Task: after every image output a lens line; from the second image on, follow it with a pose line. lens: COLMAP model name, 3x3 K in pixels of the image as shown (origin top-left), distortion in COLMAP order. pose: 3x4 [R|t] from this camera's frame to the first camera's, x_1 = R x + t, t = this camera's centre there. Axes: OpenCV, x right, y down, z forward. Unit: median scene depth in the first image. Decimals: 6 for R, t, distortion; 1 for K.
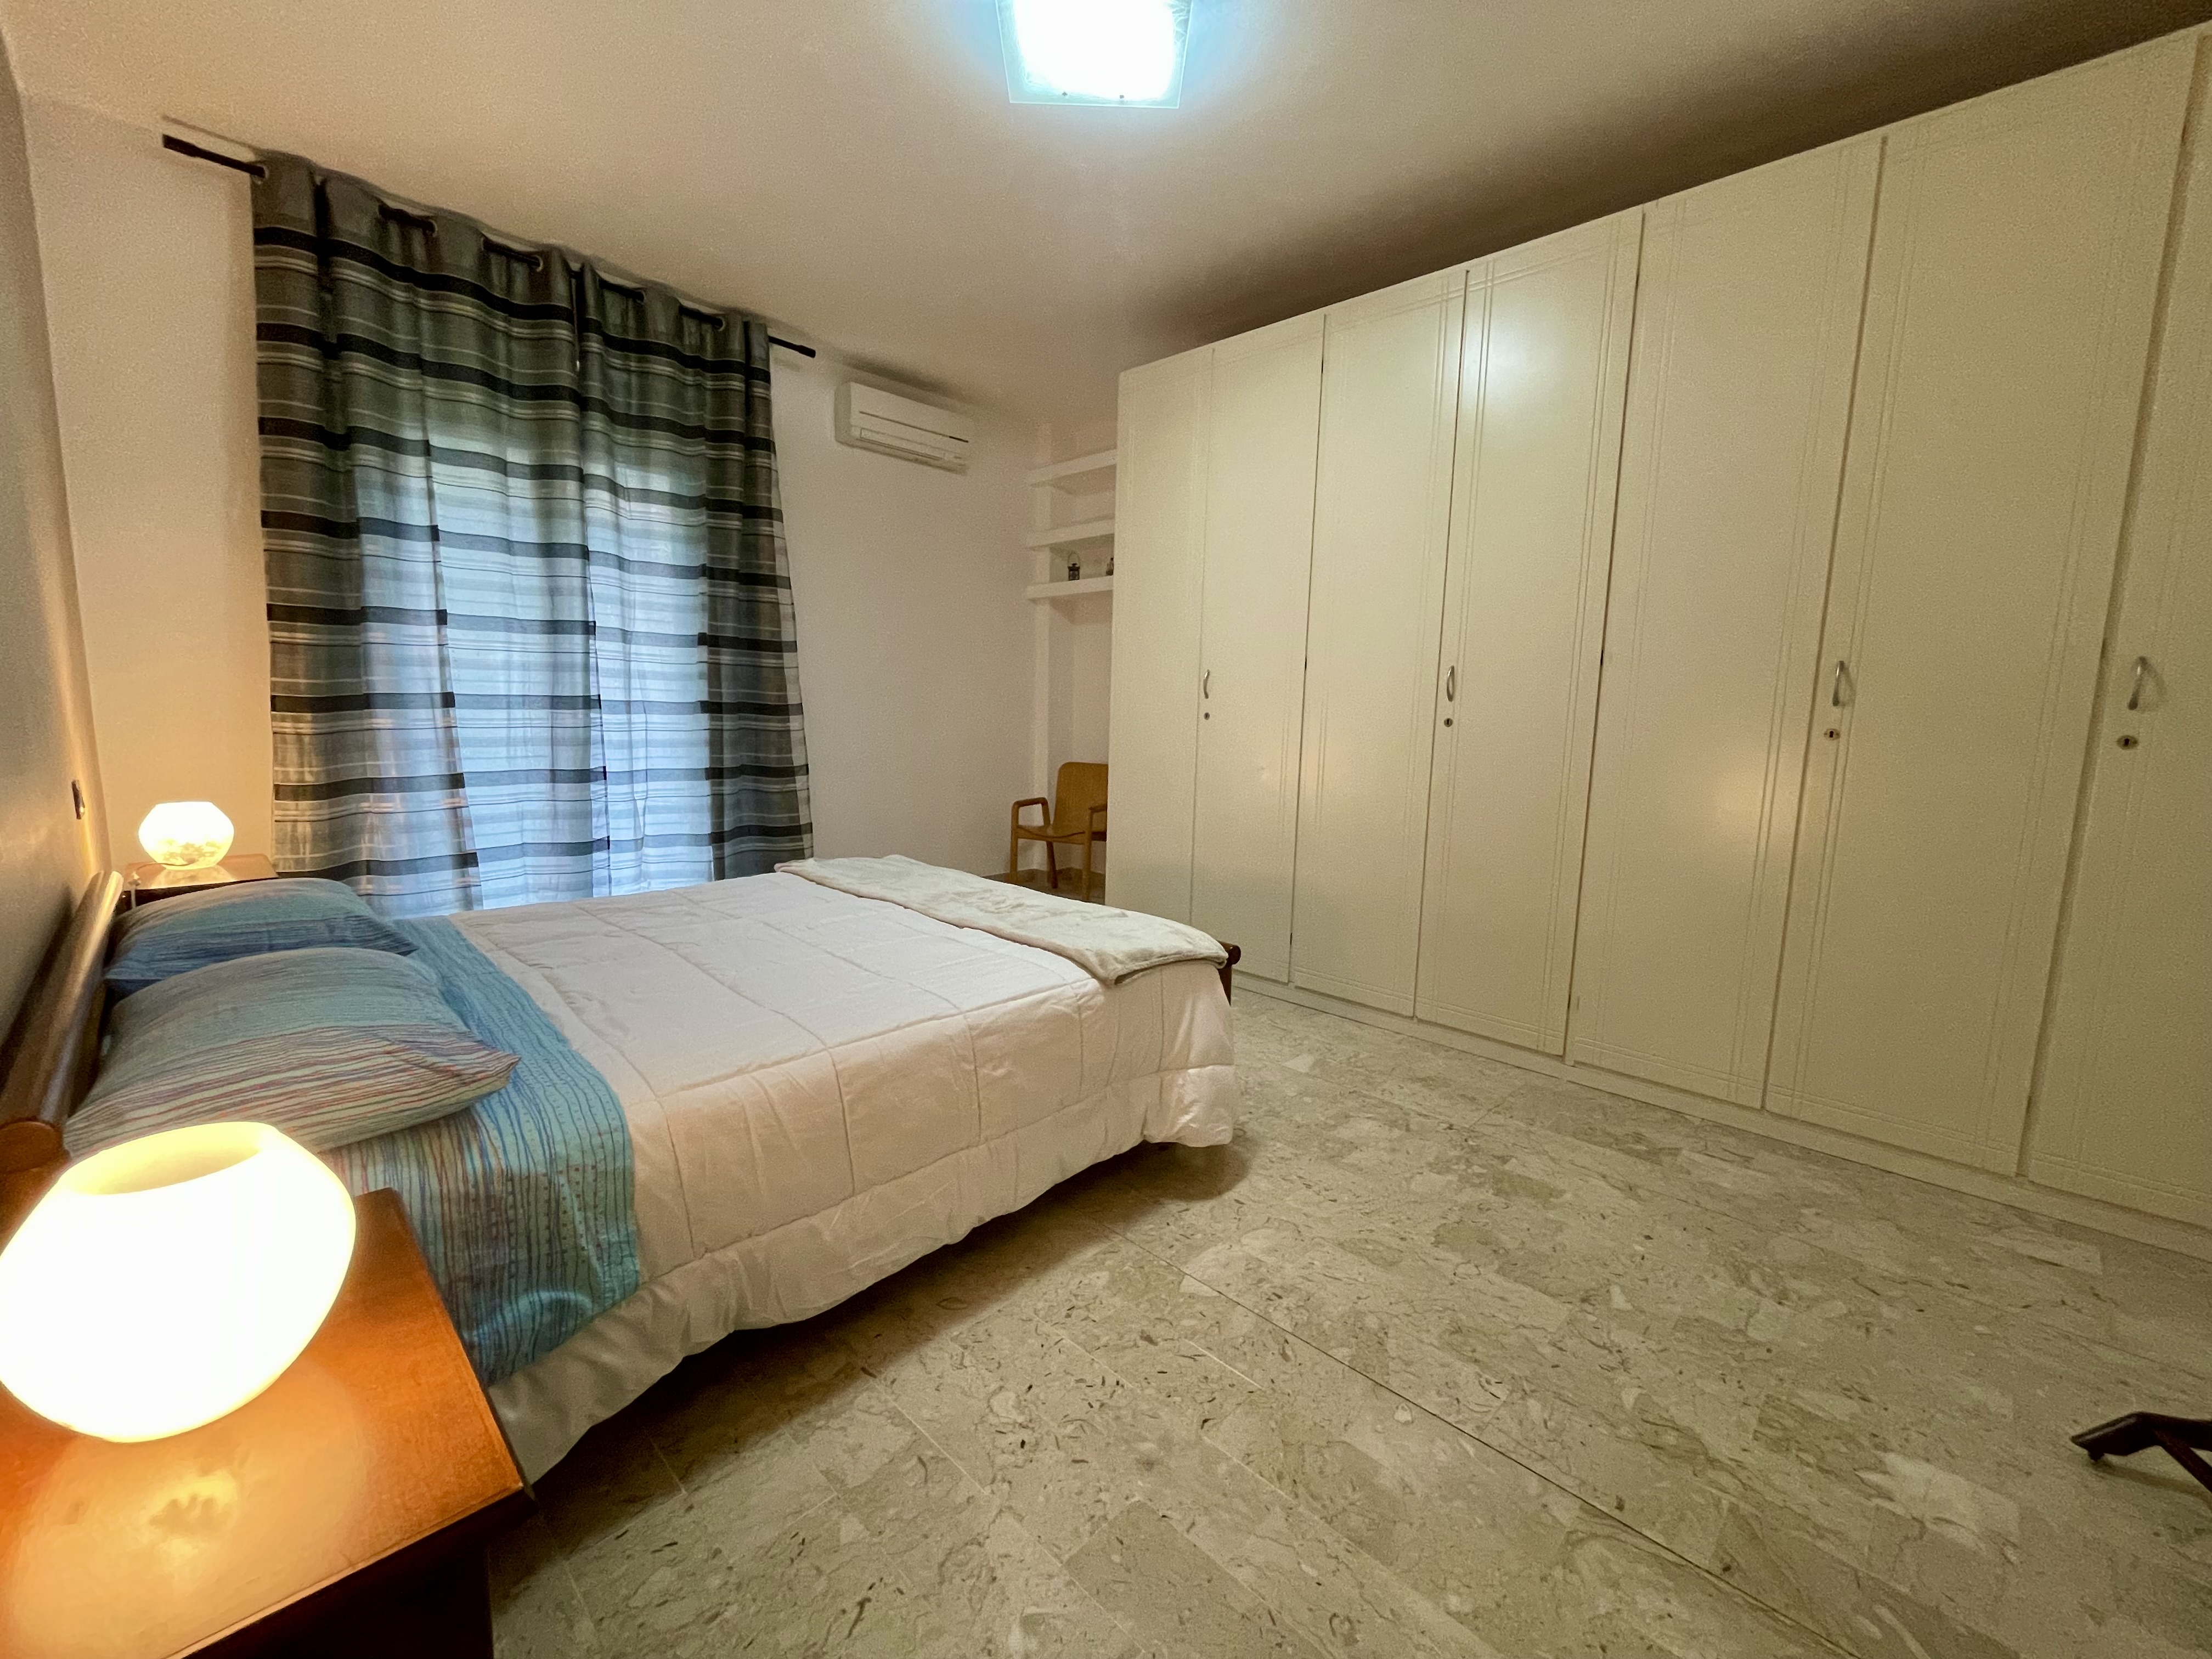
lens RADIAL K [[933.5, 0, 1126.4], [0, 933.5, 824.3], [0, 0, 1]] dist [-0.021276, 0.010187]
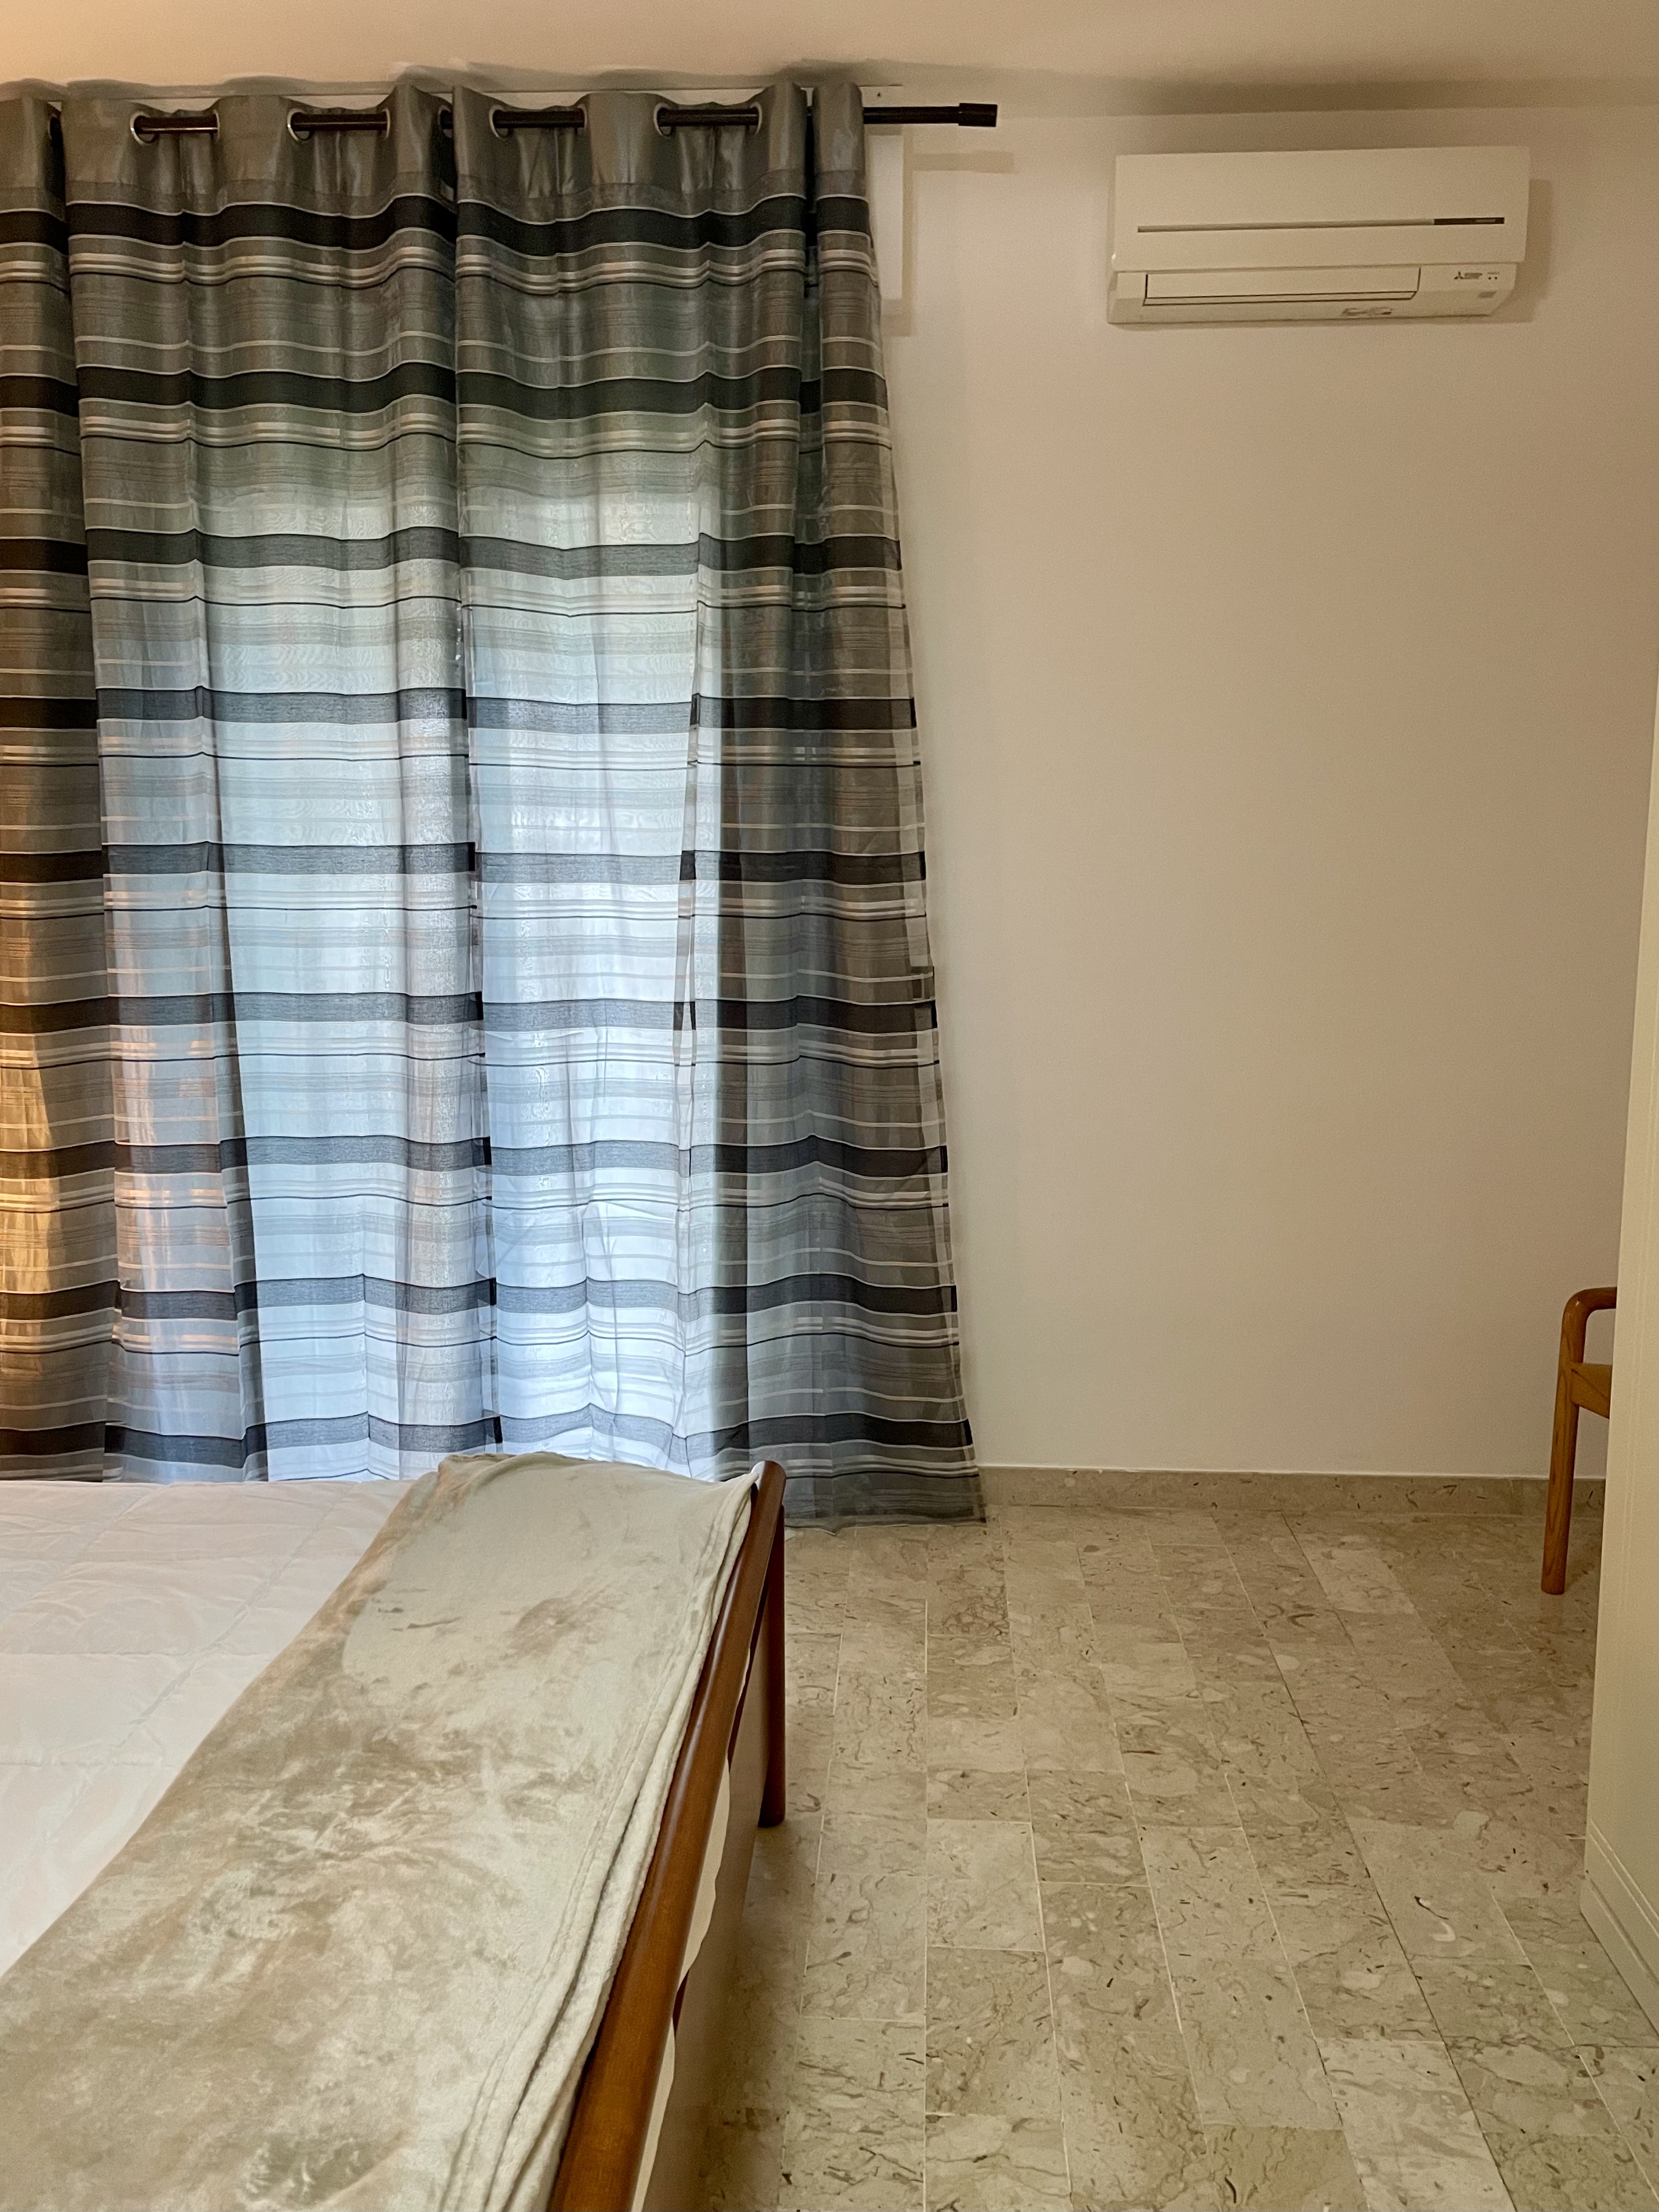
lens RADIAL K [[1794.6, 0, 813.8], [0, 1794.6, 1112.8], [0, 0, 1]] dist [0.105054, -0.148793]
pose [[0.638720, 0.081232, -0.765139, 0.520311], [-0.077013, 0.996167, 0.041471, -0.244136], [0.765575, 0.032438, 0.642528, 0.992643]]
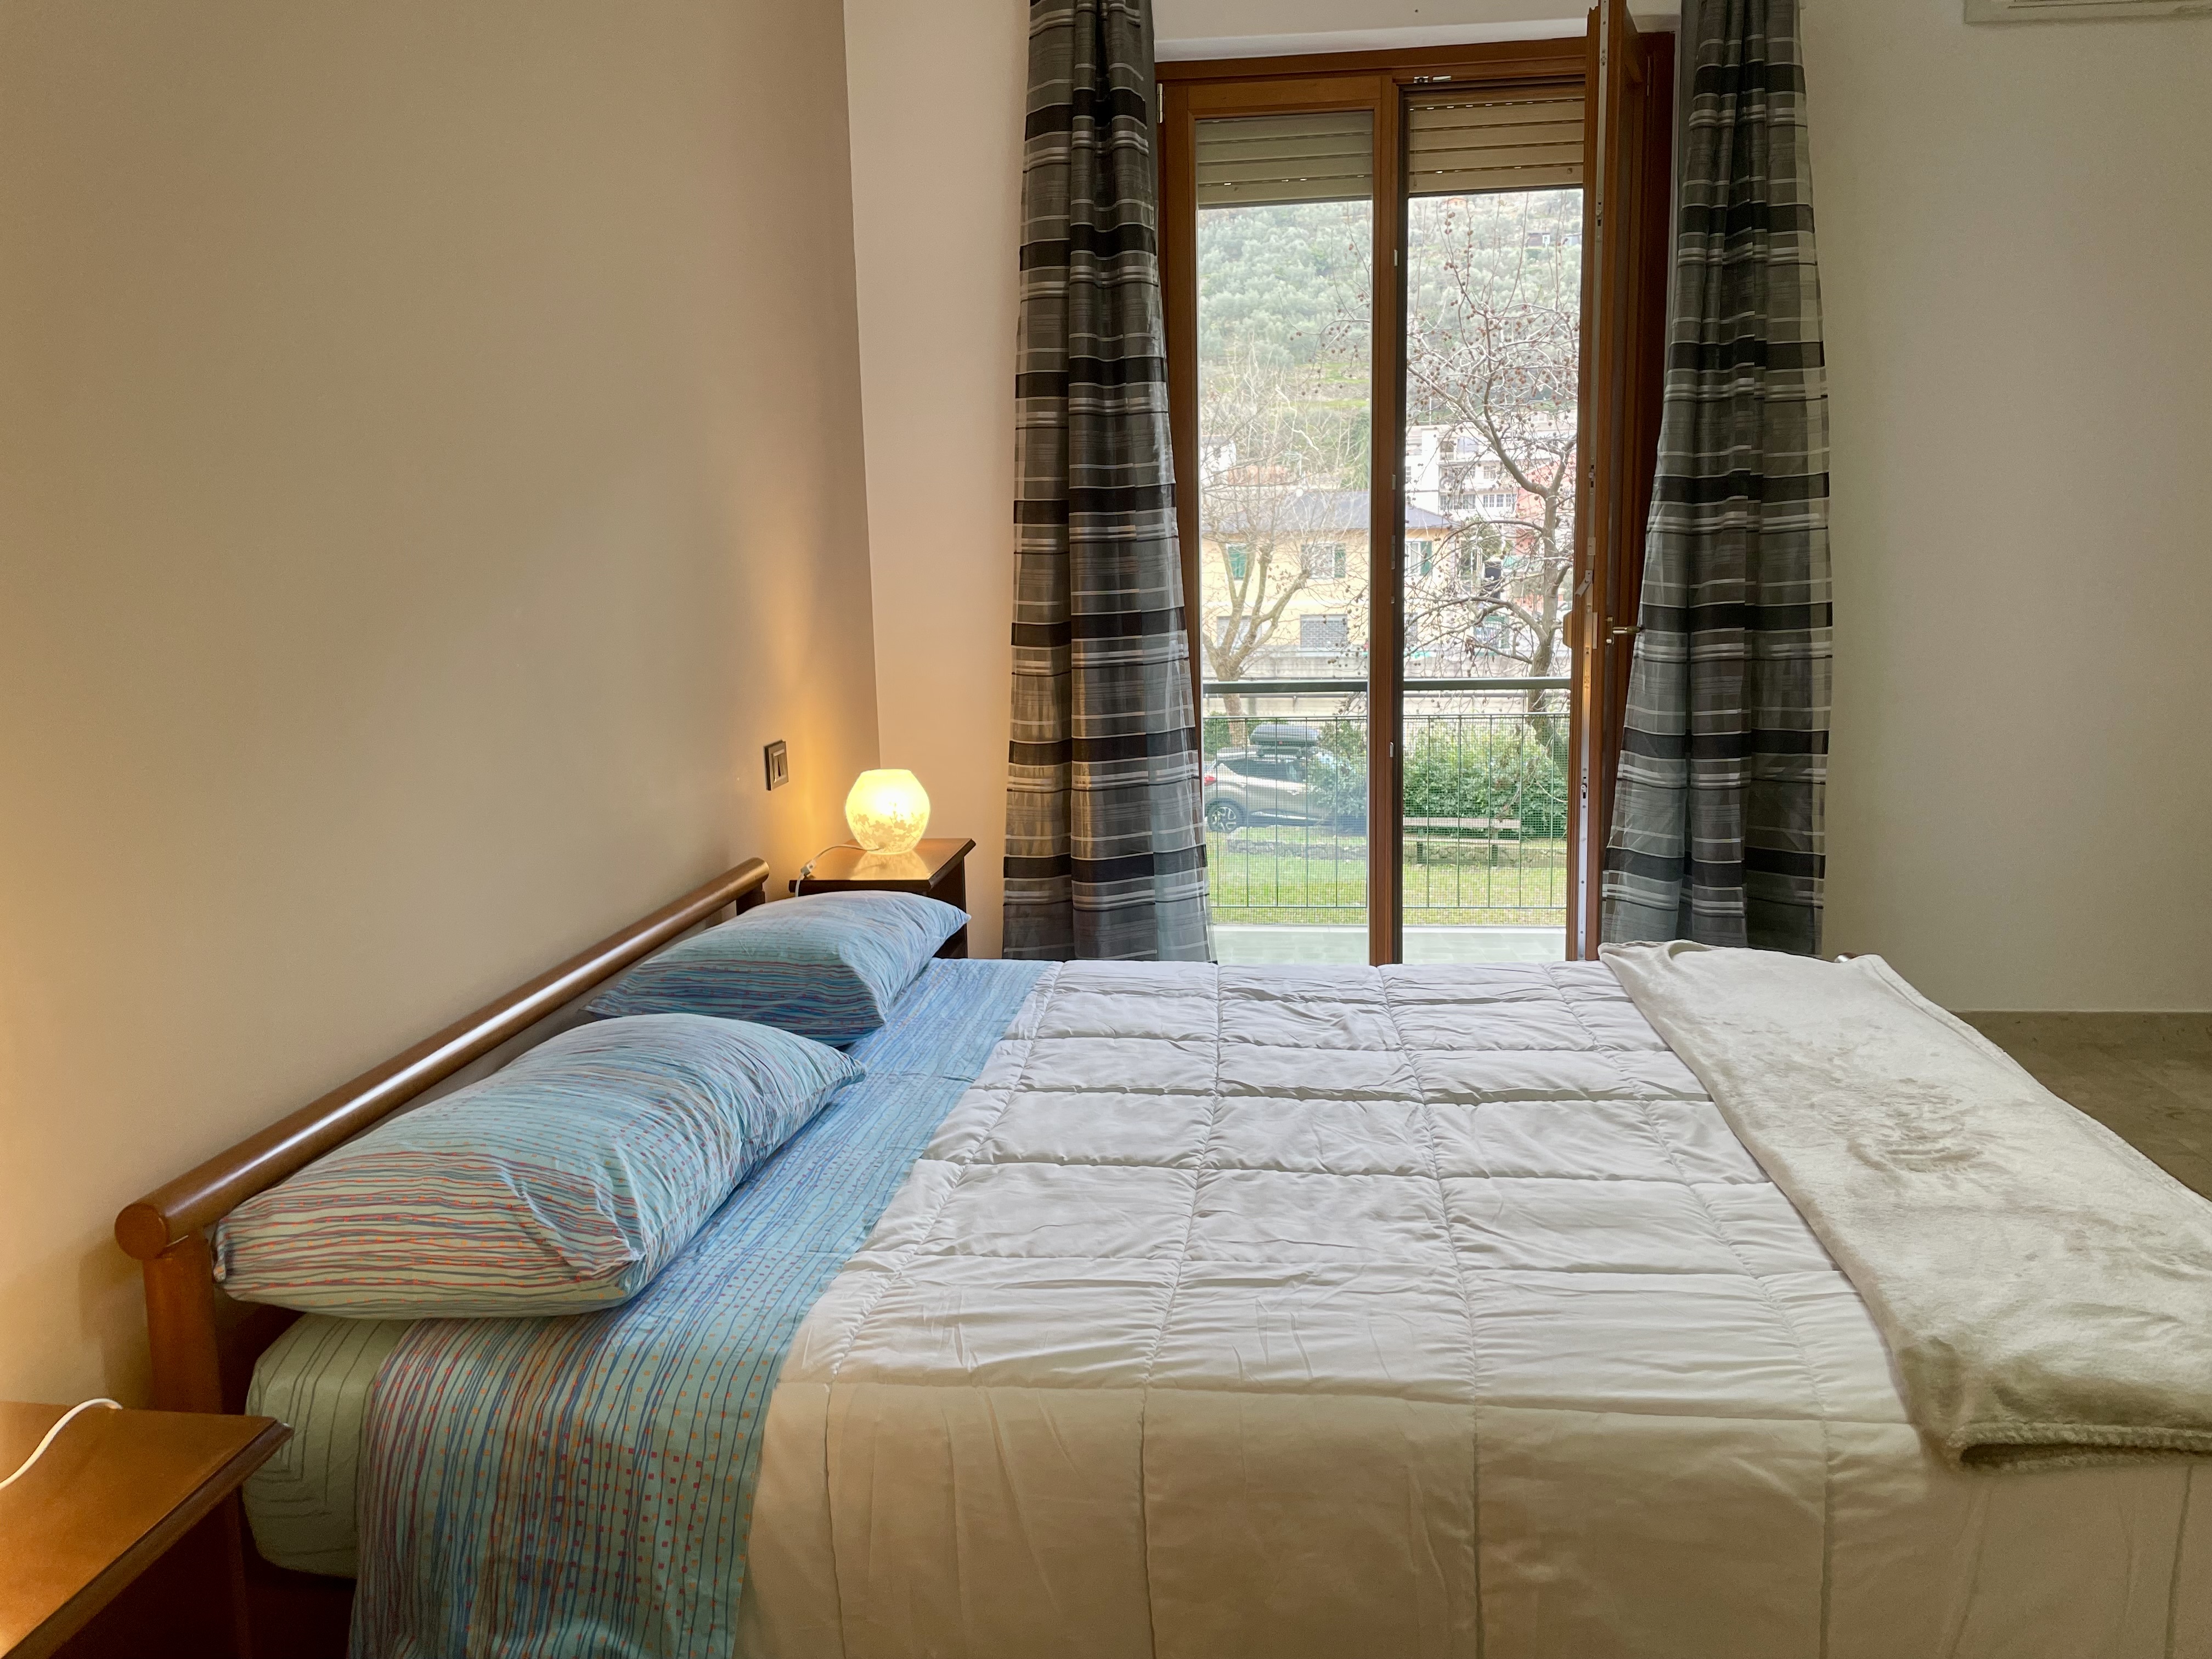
lens RADIAL K [[1695.7, 0, 1049.7], [0, 1695.7, 809.3], [0, 0, 1]] dist [0.084583, -0.107109]
pose [[0.593275, 0.080246, -0.800990, 0.299596], [-0.063410, 0.996586, 0.052875, -0.096918], [0.802499, 0.019422, 0.596338, 0.313257]]
